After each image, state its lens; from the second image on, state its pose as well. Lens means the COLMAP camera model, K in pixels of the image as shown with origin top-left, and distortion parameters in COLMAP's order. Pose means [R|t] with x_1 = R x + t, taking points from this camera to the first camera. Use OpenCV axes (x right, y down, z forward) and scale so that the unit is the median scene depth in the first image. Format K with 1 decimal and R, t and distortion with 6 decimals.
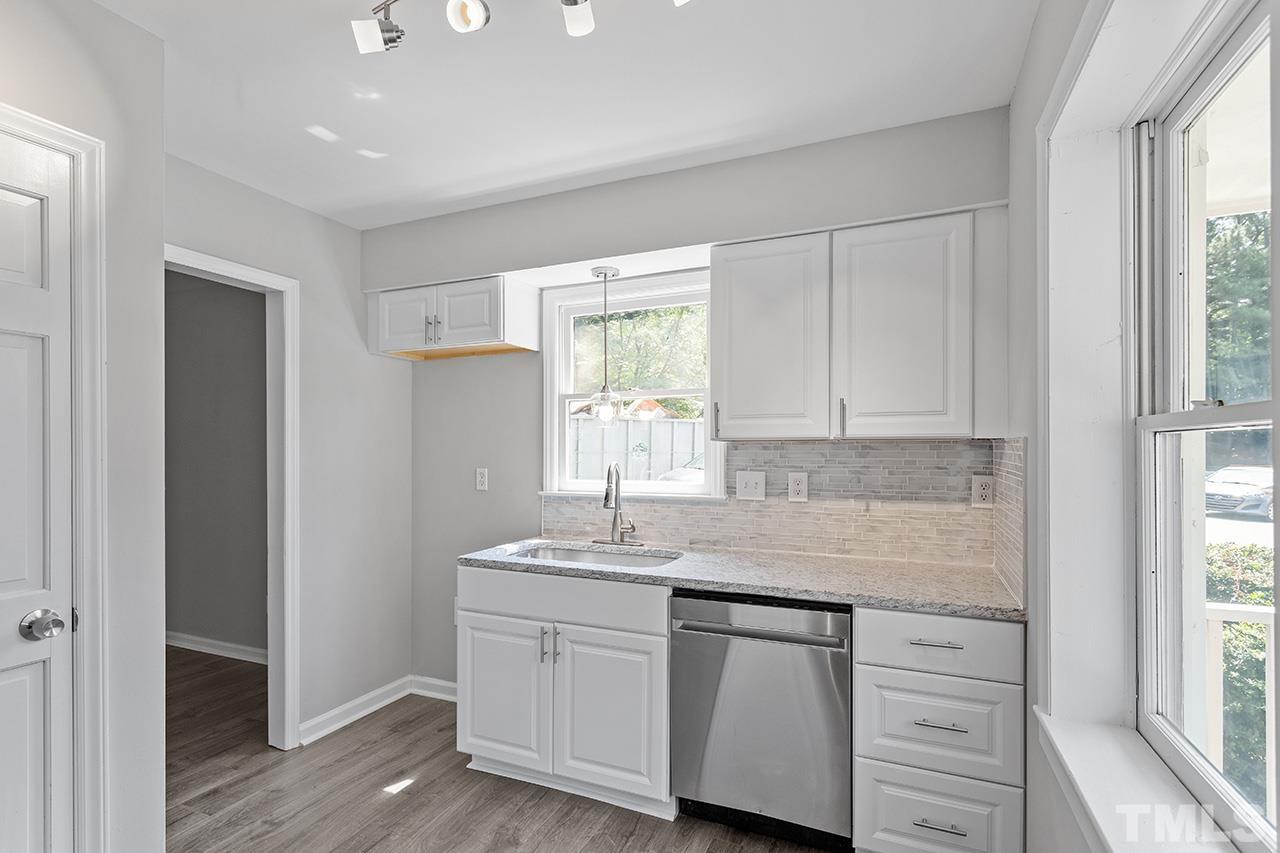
lens RADIAL K [[615.8, 0, 641.1], [0, 615.8, 454.0], [0, 0, 1]] dist [-0.000702, 0.001429]
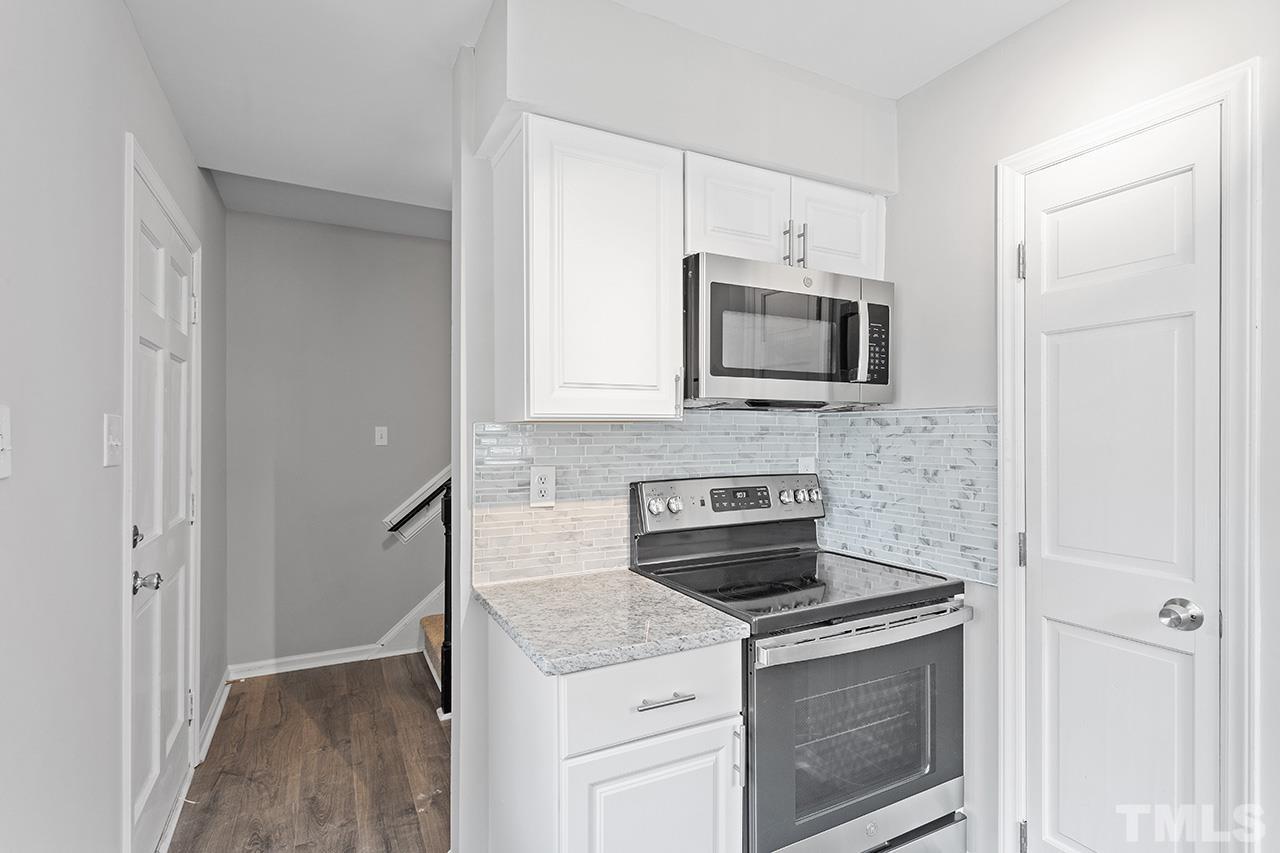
lens RADIAL K [[615.8, 0, 629.5], [0, 615.8, 433.9], [0, 0, 1]] dist [-0.000702, 0.001429]
pose [[-0.633517, 0.001604, -0.773727, 0.177078], [-0.007847, 0.999933, 0.008498, -0.002882], [0.773689, 0.011455, -0.633462, 0.527391]]
